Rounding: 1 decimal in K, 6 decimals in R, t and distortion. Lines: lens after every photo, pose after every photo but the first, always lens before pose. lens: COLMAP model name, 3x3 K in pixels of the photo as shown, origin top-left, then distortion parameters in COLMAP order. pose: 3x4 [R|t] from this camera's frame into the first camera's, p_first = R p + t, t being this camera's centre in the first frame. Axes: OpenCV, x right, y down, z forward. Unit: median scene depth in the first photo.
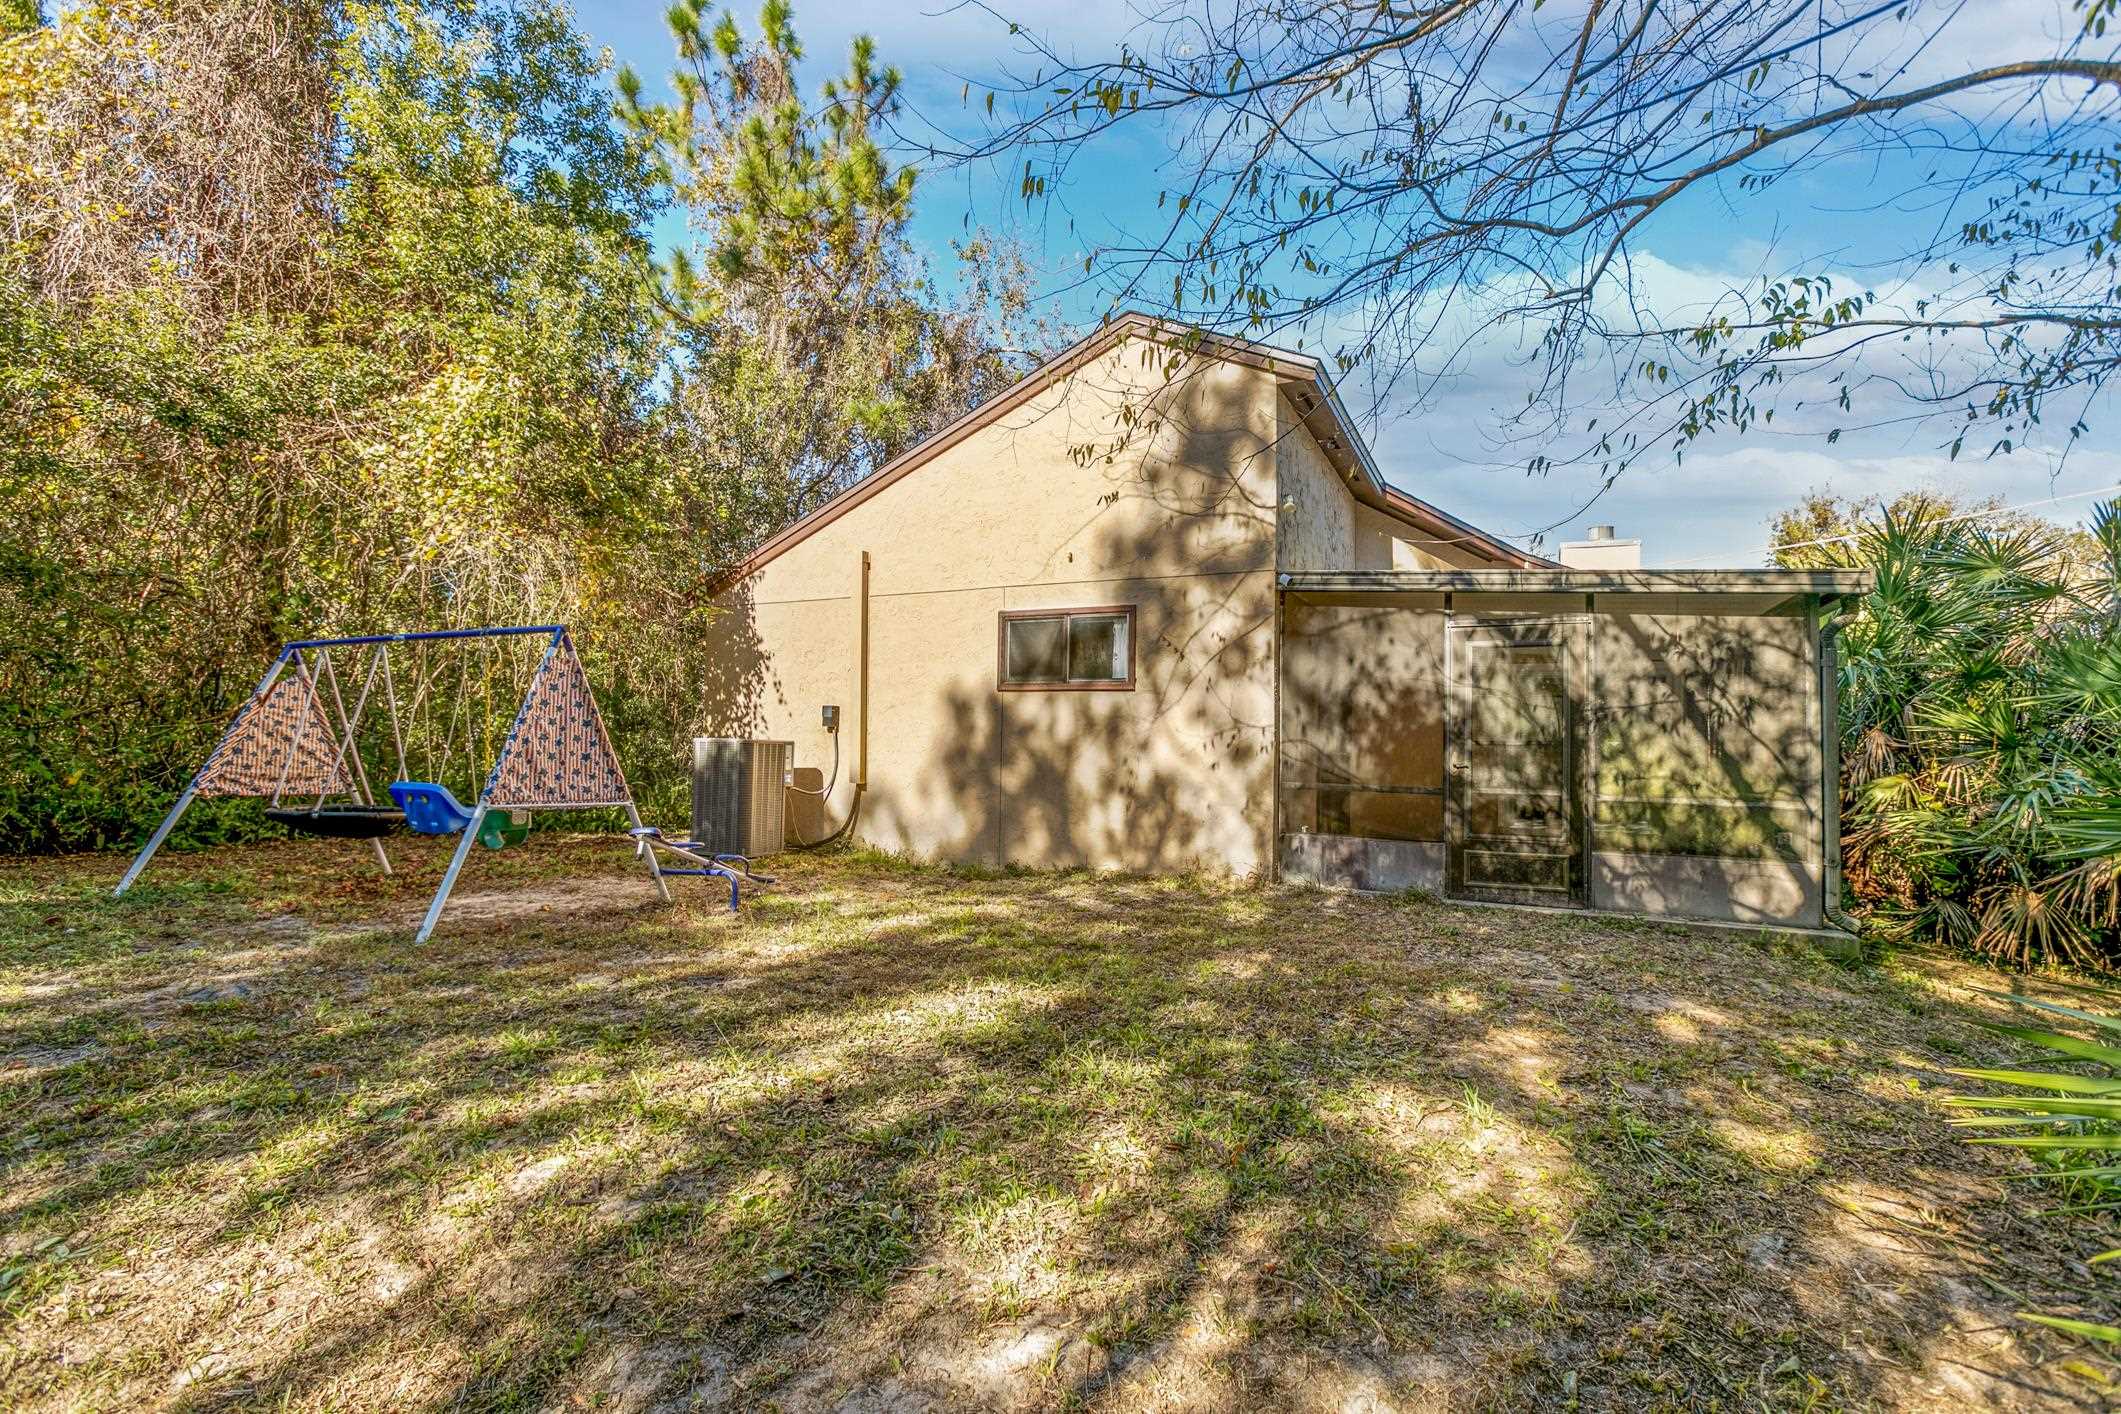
lens RADIAL K [[983.3, 0, 1061.0], [0, 983.3, 708.1], [0, 0, 1]] dist [-0.029833, 0.001417]
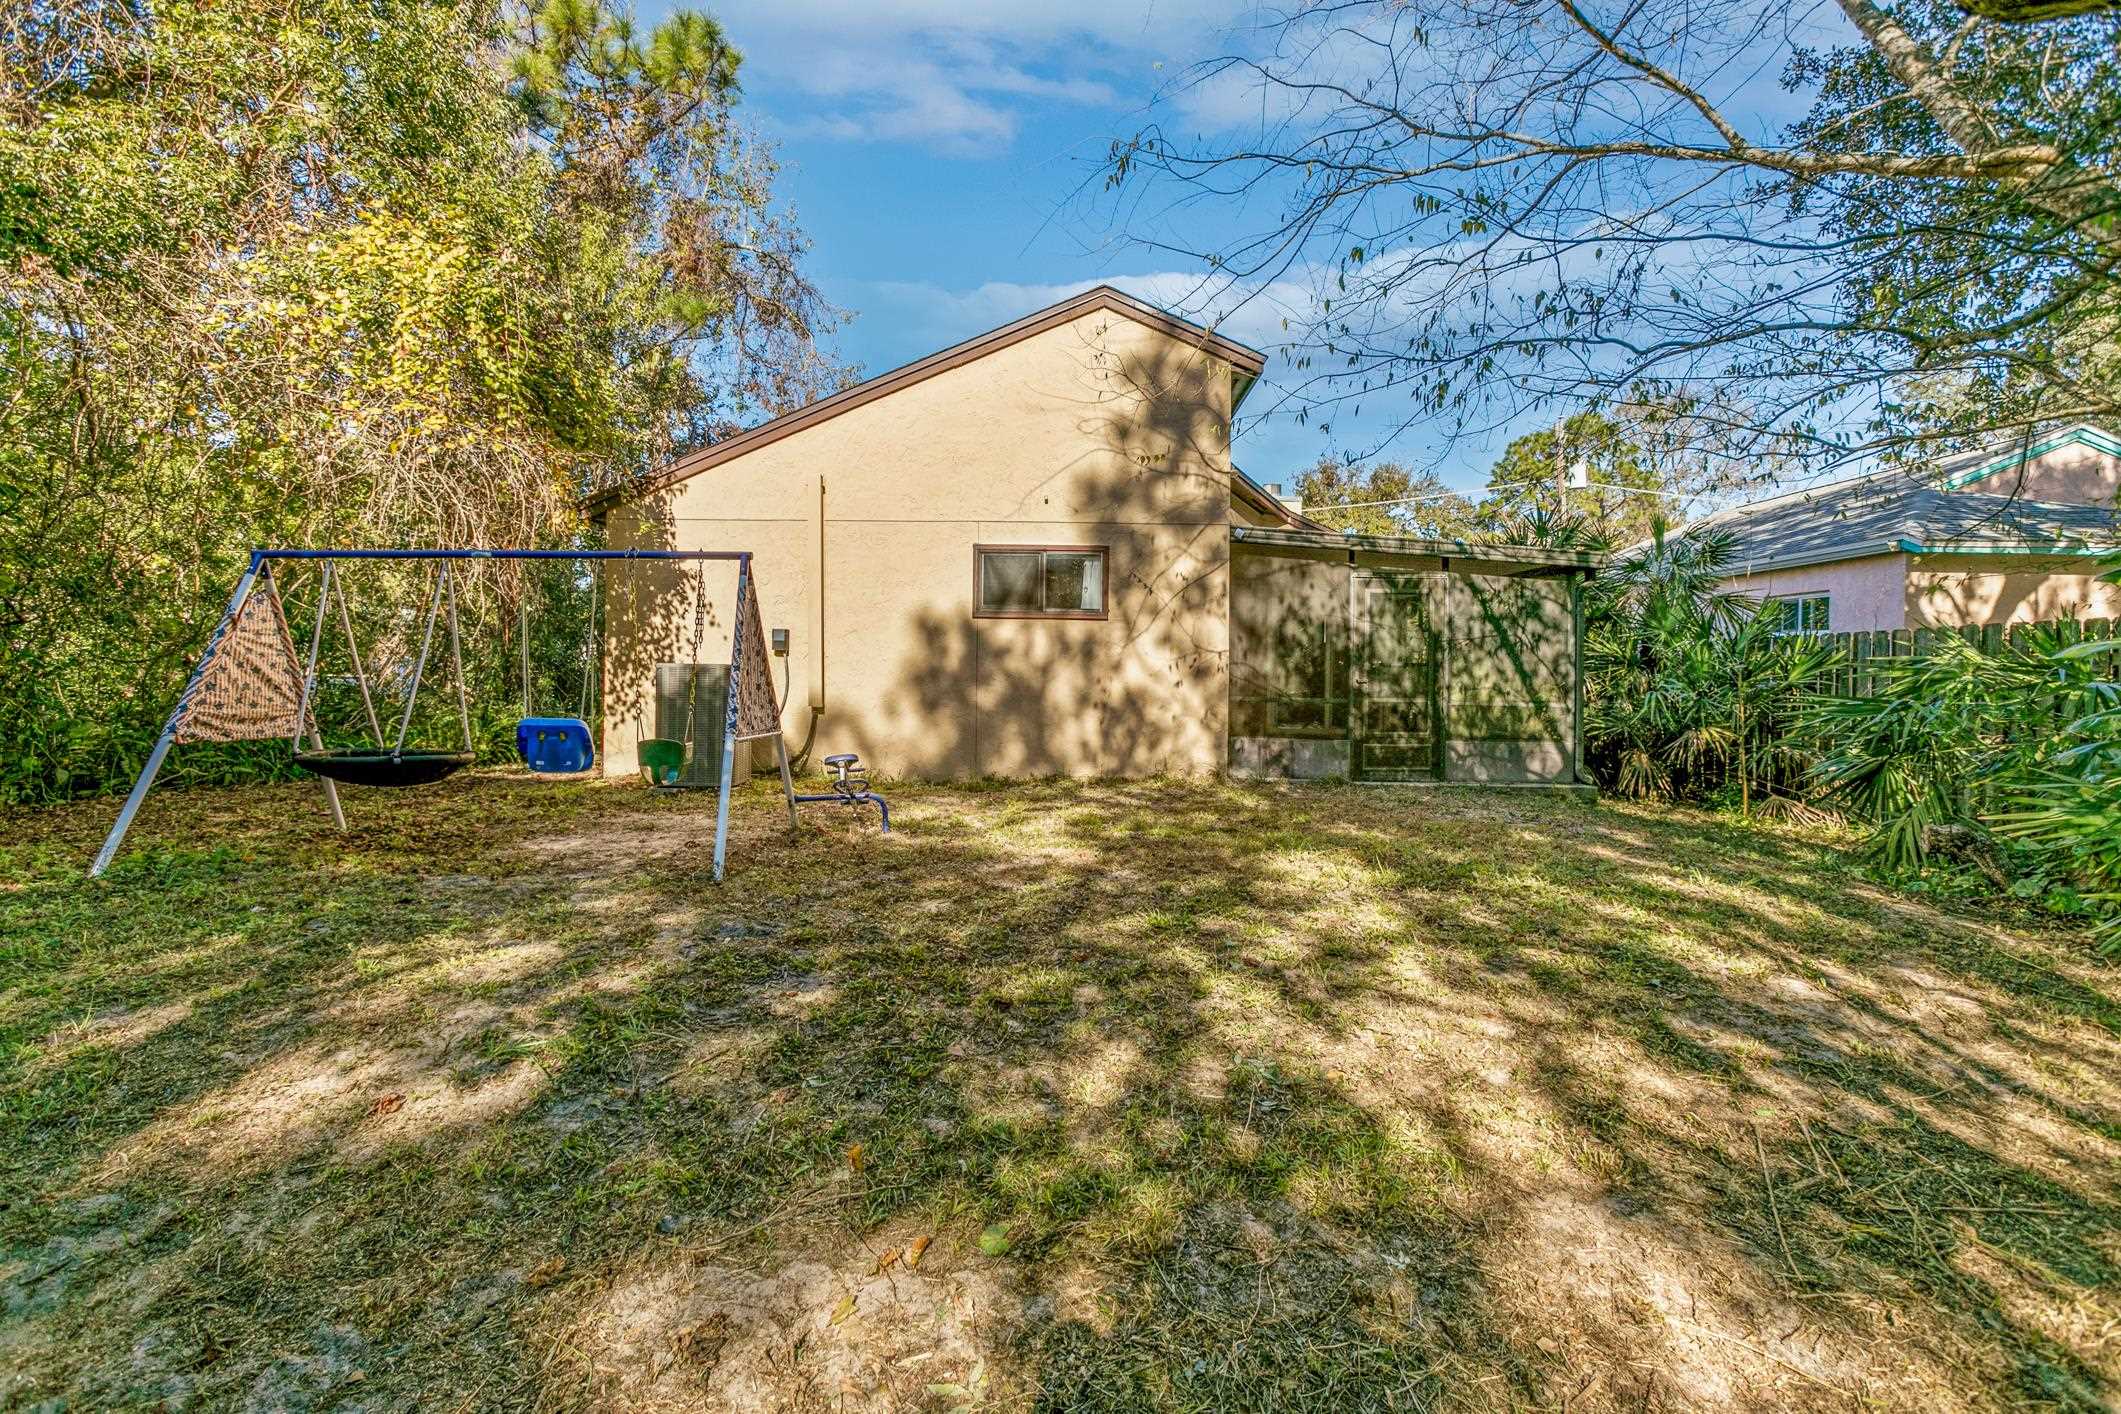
lens RADIAL K [[983.3, 0, 1055.2], [0, 983.3, 702.6], [0, 0, 1]] dist [-0.029833, 0.001417]
pose [[0.895472, -0.024022, 0.444470, -0.540742], [-0.012969, 0.996711, 0.079997, -0.013598], [-0.444930, -0.077399, 0.892215, -0.018281]]
